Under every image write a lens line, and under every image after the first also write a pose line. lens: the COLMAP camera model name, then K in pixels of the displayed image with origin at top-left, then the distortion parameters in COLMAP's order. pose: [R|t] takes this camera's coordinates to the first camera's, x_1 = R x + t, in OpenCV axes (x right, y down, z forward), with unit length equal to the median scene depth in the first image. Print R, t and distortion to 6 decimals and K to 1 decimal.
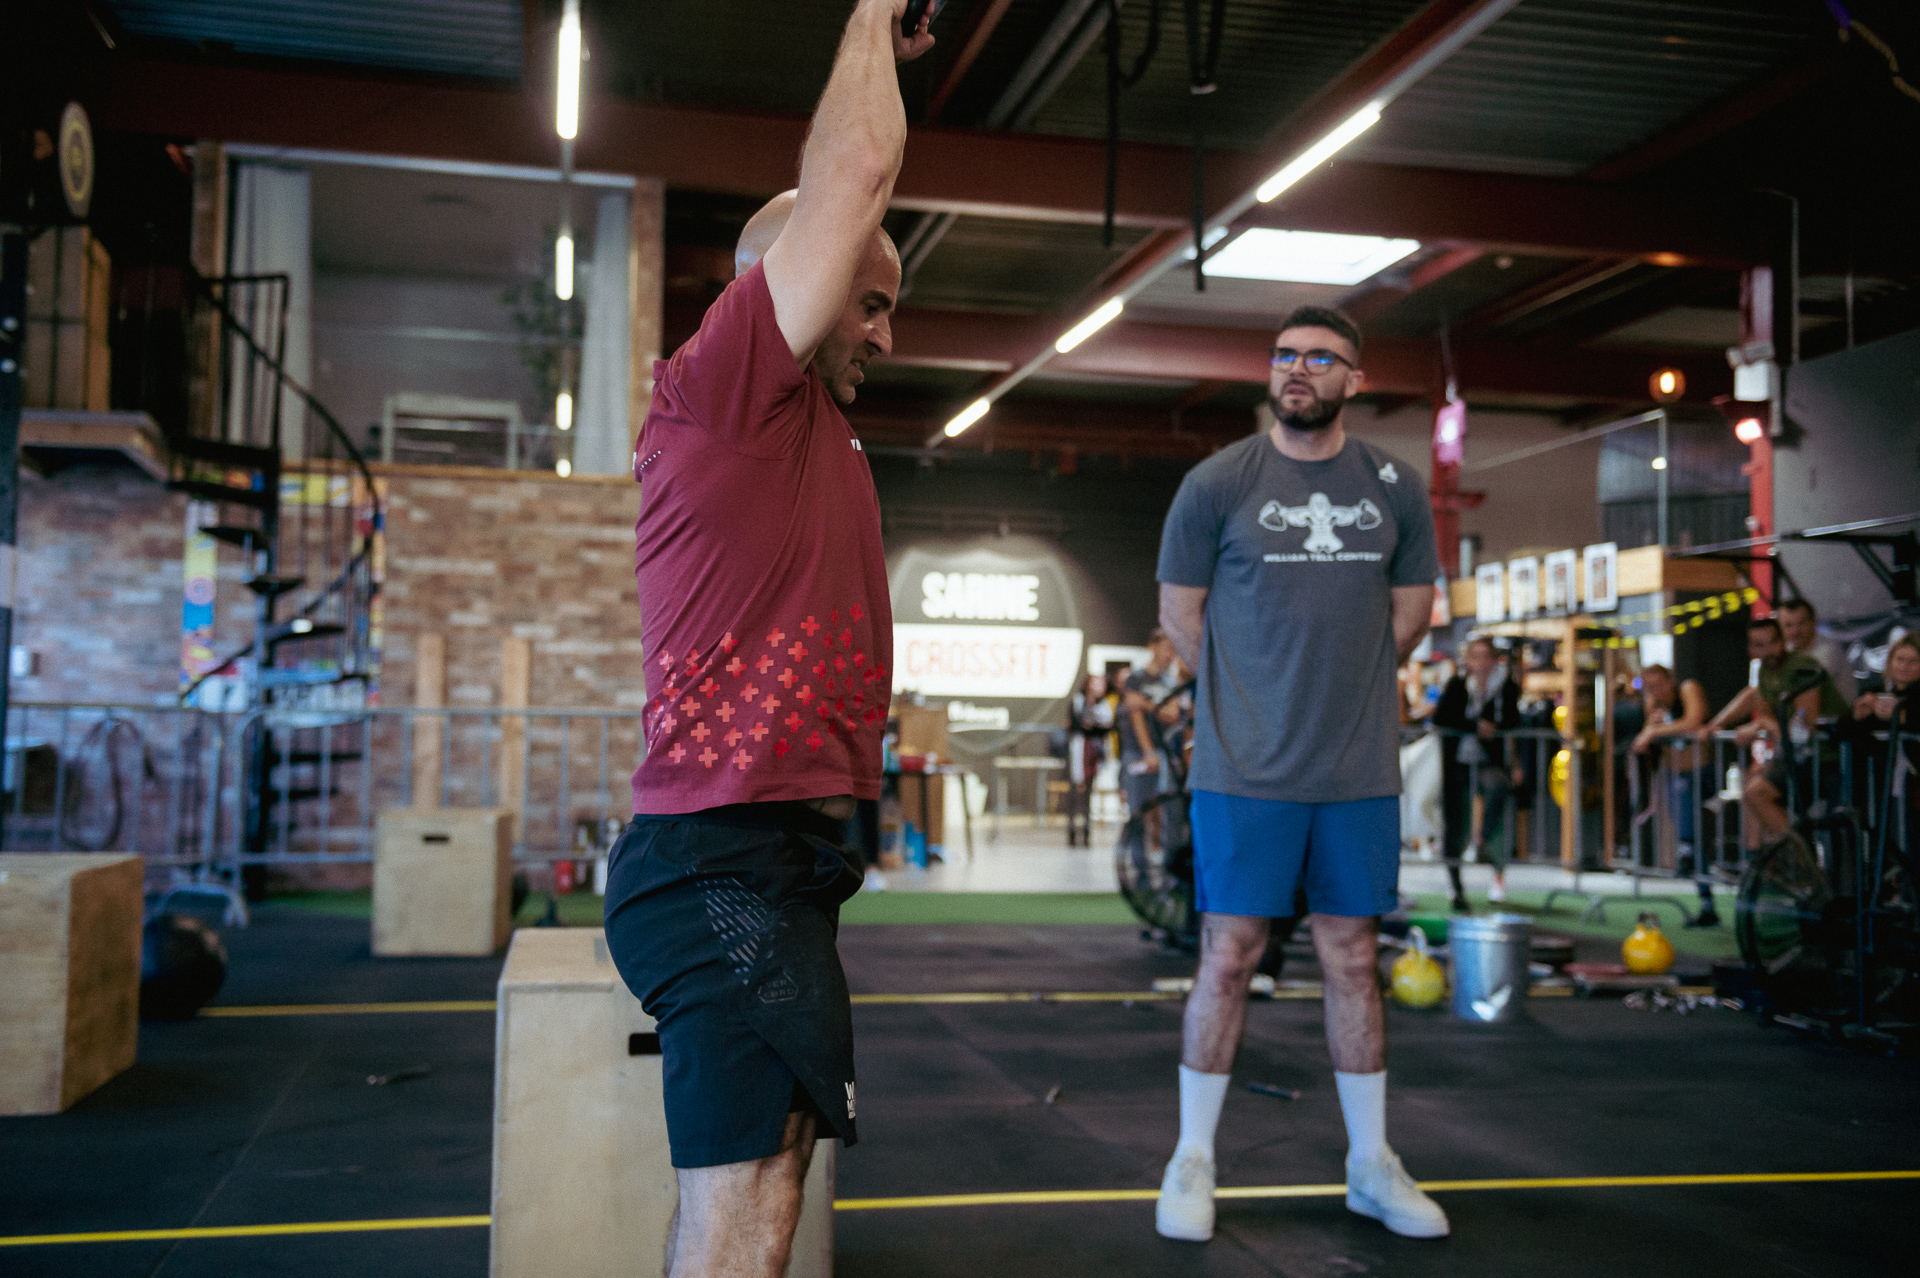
lens RADIAL K [[1863.7, 0, 946.9], [0, 1863.7, 630.5], [0, 0, 1]] dist [0.022277, 0.023601]
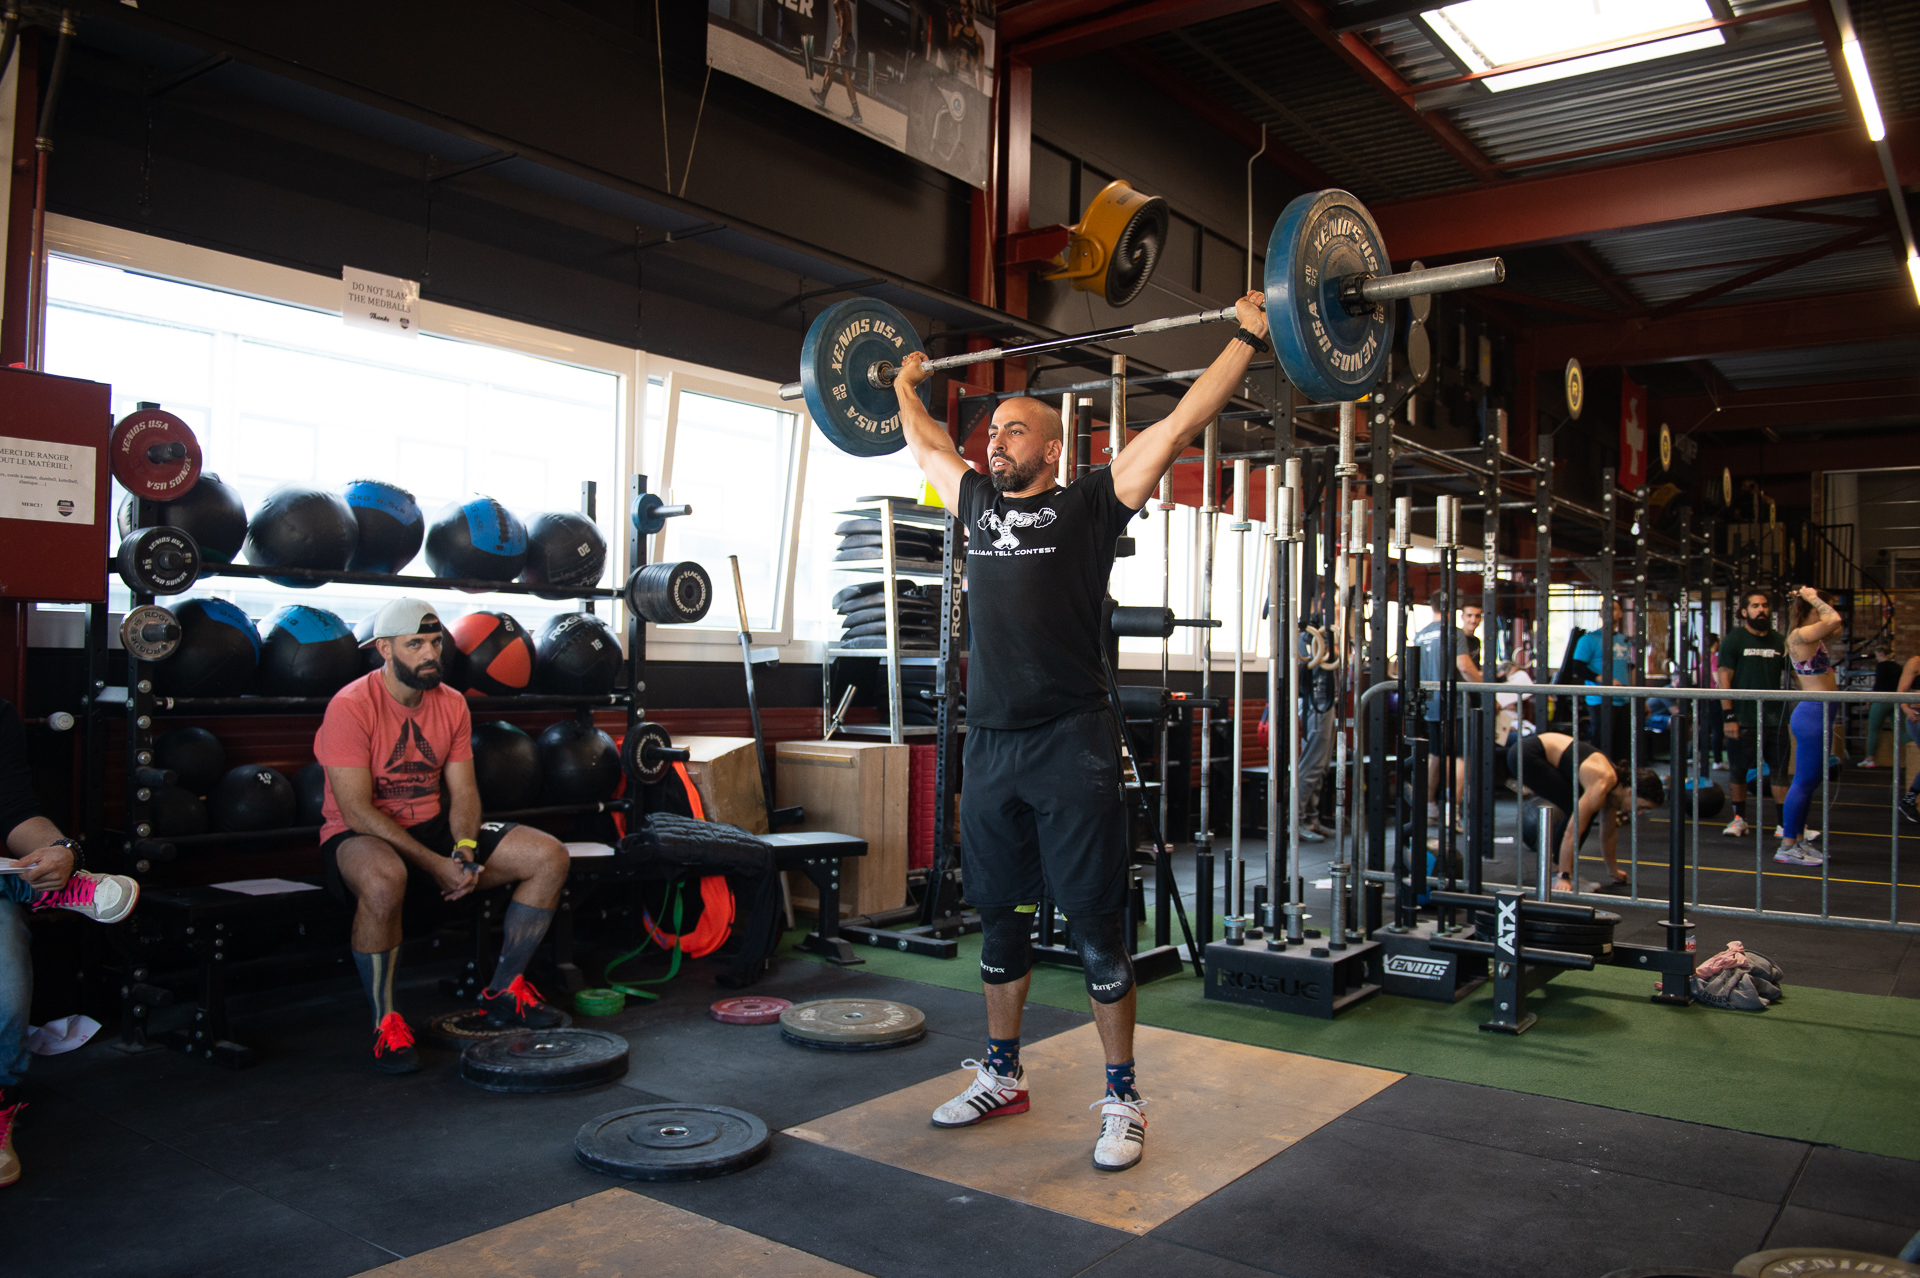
lens RADIAL K [[1455.4, 0, 960.0], [0, 1455.4, 639.0], [0, 0, 1]] dist [-0.030585, -0.003588]
pose [[0.655481, -0.020004, -0.754946, 0.343123], [0.035262, 0.999370, 0.004135, -0.072673], [0.754388, -0.029331, 0.655774, -1.254647]]
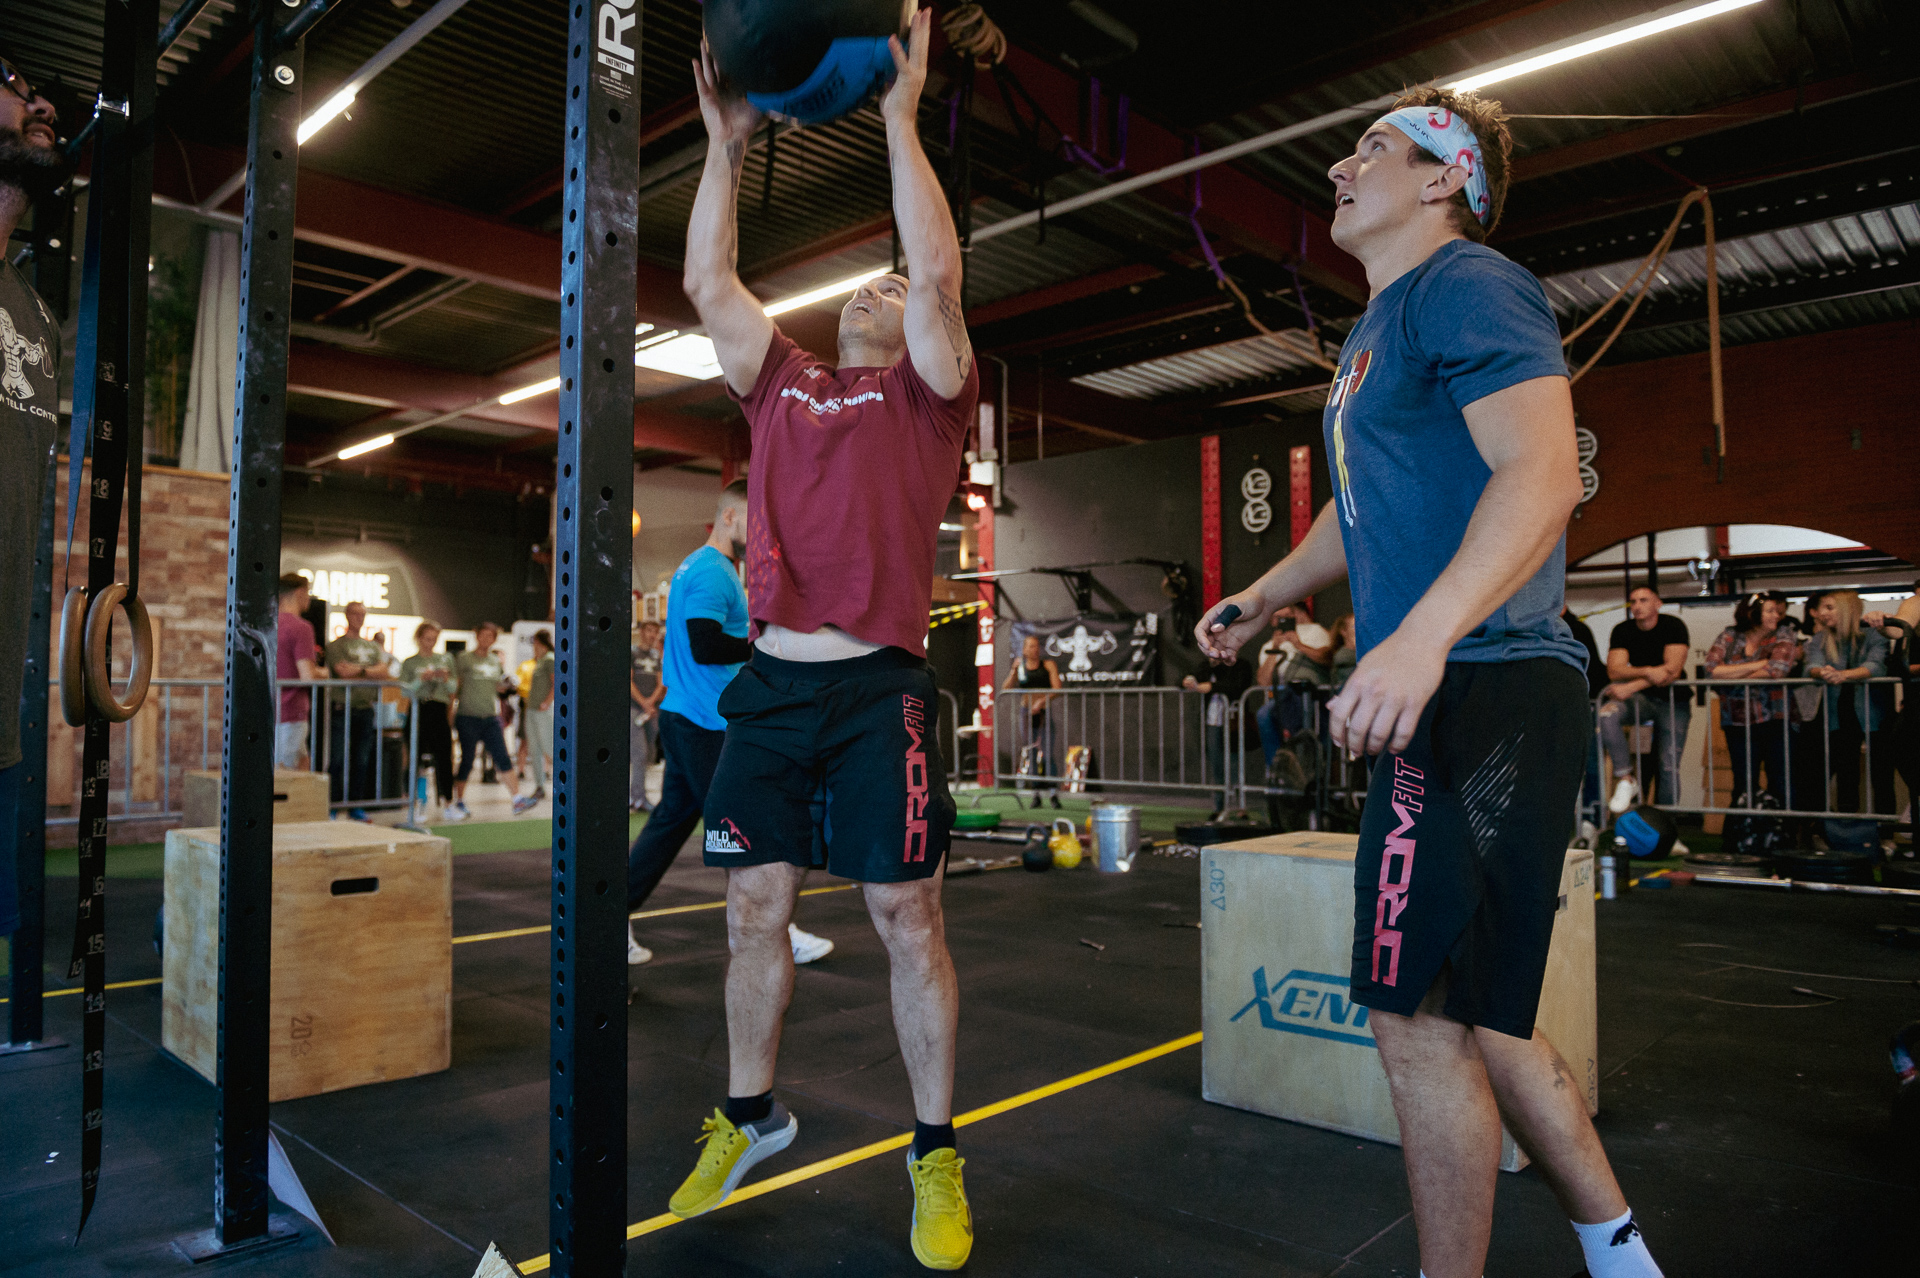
lens RADIAL K [[1293.4, 0, 960.0], [0, 1293.4, 639.0], [0, 0, 1]] dist [-0.049465, -0.004708]
pose [[0.823129, 0.010792, 0.567752, -0.259439], [-0.018187, 0.999807, 0.007363, 0.003381], [-0.567563, -0.016387, 0.823167, 0.105118]]
